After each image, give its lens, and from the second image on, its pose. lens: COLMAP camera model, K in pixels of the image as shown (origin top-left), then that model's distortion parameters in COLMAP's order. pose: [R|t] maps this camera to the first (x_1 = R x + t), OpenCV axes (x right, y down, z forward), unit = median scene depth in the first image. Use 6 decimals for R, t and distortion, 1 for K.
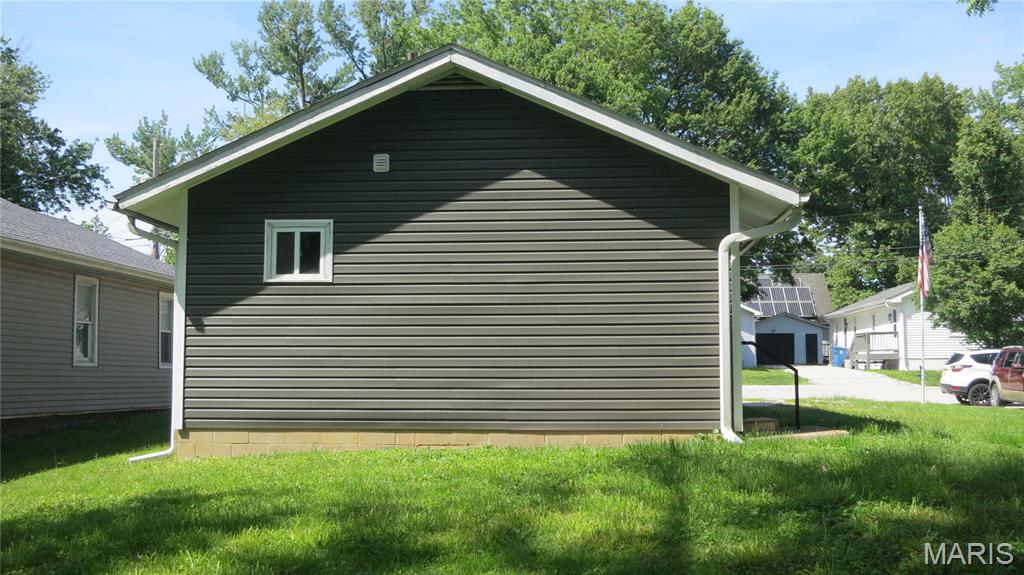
lens RADIAL K [[1132.3, 0, 512.5], [0, 1132.3, 283.3], [0, 0, 1]] dist [-0.083428, 0.000000]
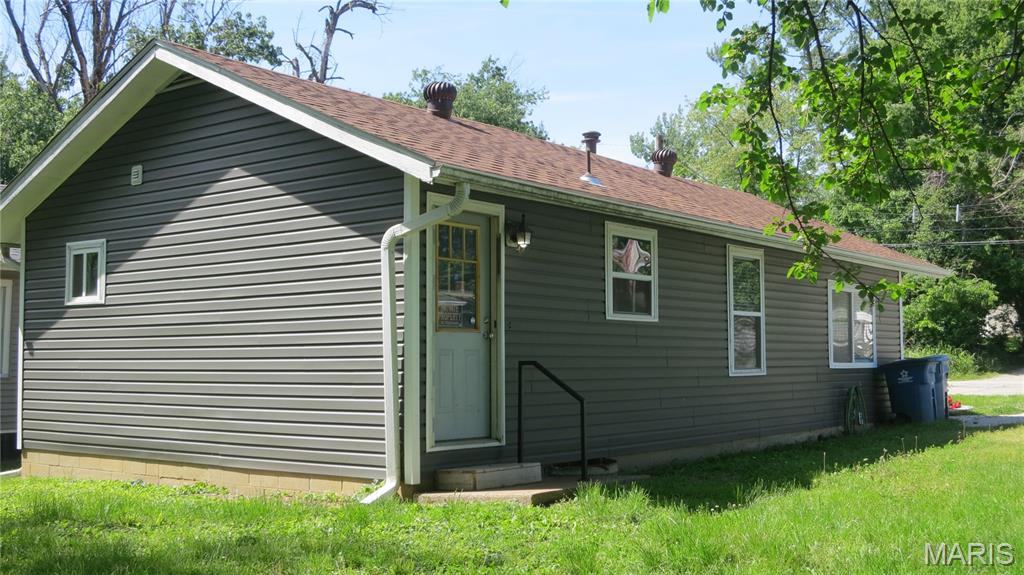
lens RADIAL K [[1132.3, 0, 512.5], [0, 1132.3, 290.6], [0, 0, 1]] dist [-0.083428, 0.000000]
pose [[0.844027, -0.038298, -0.534931, 0.644802], [0.047929, 0.998842, 0.004112, 0.000646], [0.534155, -0.029109, 0.844886, 0.376609]]
